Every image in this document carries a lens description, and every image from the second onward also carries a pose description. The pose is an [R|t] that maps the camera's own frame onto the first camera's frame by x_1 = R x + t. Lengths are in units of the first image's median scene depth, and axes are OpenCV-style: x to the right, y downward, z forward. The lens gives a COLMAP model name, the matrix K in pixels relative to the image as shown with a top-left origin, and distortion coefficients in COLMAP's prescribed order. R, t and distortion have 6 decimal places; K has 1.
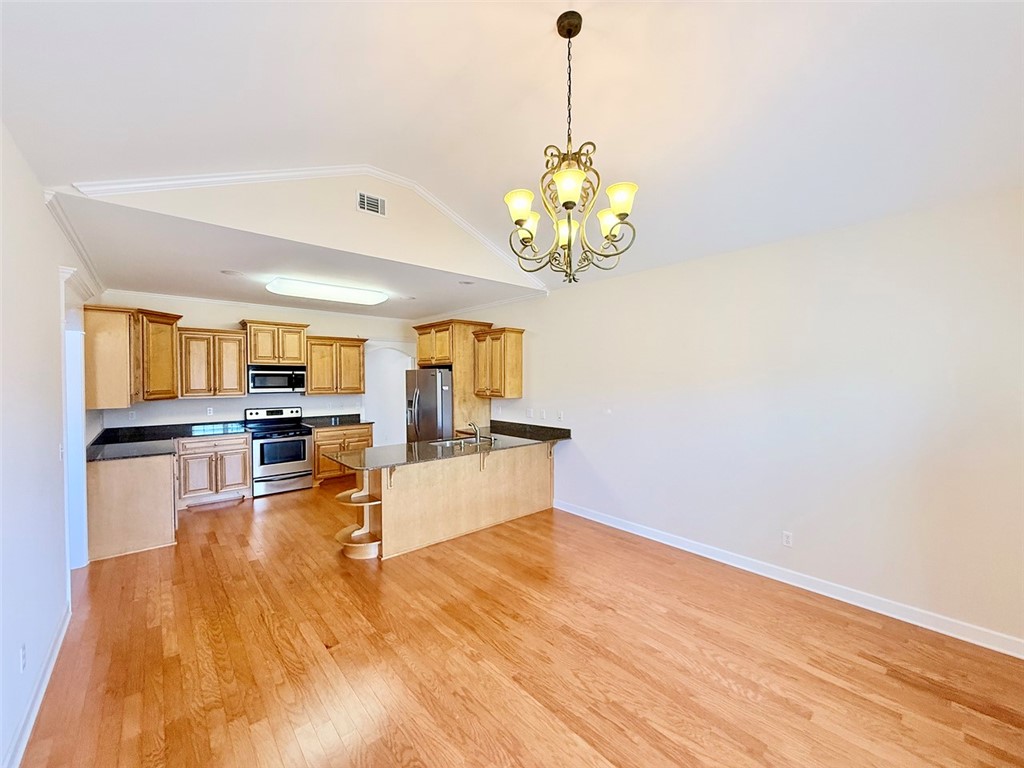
lens RADIAL K [[407.0, 0, 511.4], [0, 407.0, 384.6], [0, 0, 1]] dist [-0.000951, 0.000088]
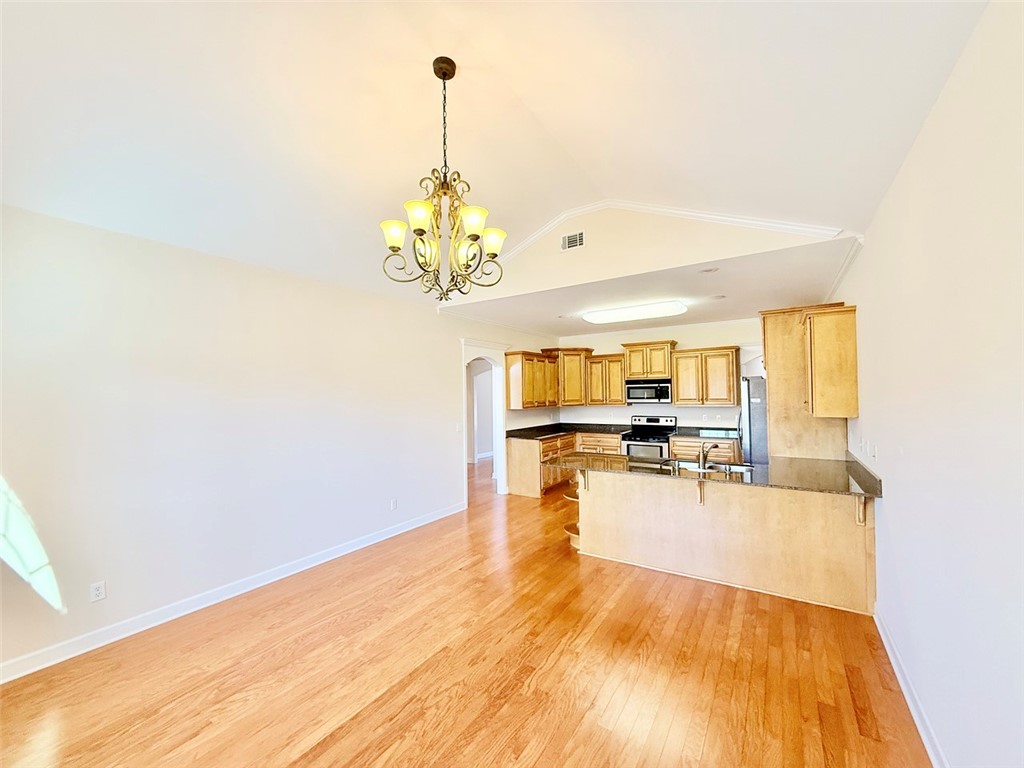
lens RADIAL K [[407.0, 0, 511.4], [0, 407.0, 384.6], [0, 0, 1]] dist [-0.000951, 0.000088]
pose [[0.264370, -0.025652, -0.964080, 0.471988], [-0.002746, 0.999622, -0.027350, 0.000531], [0.964418, 0.009878, 0.264199, 0.341718]]
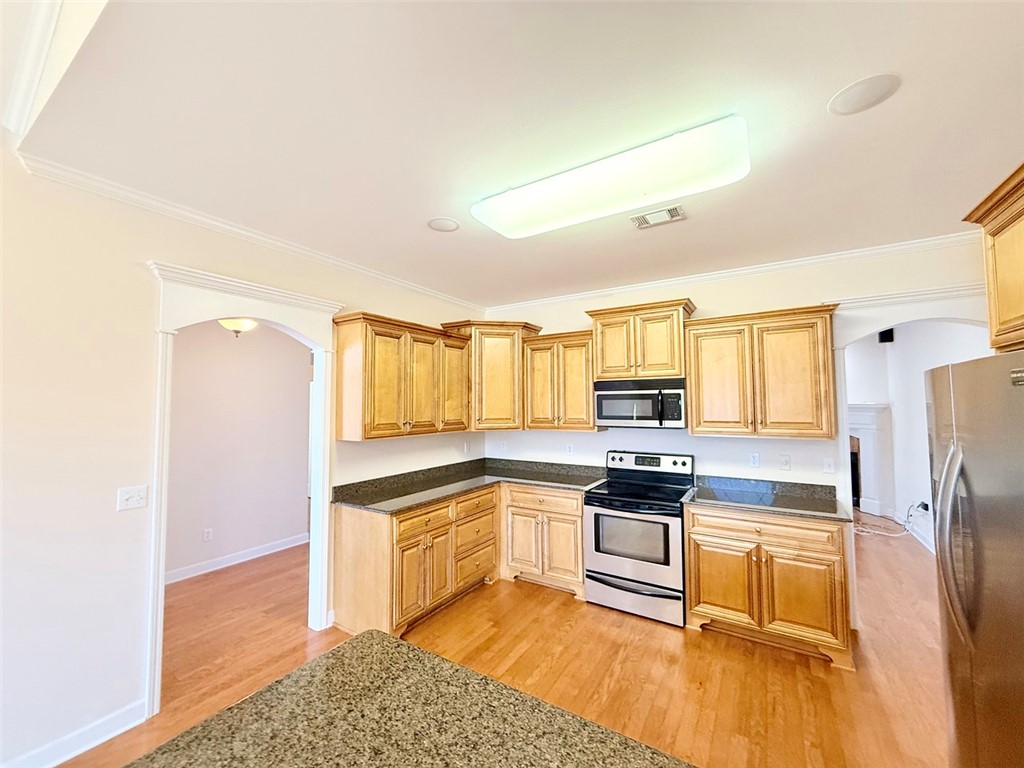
lens RADIAL K [[407.0, 0, 511.4], [0, 407.0, 384.6], [0, 0, 1]] dist [-0.000951, 0.000088]
pose [[0.286781, -0.047671, -0.956809, -0.078059], [-0.012173, 0.998499, -0.053396, -0.008416], [0.957919, 0.026960, 0.285770, 0.710720]]
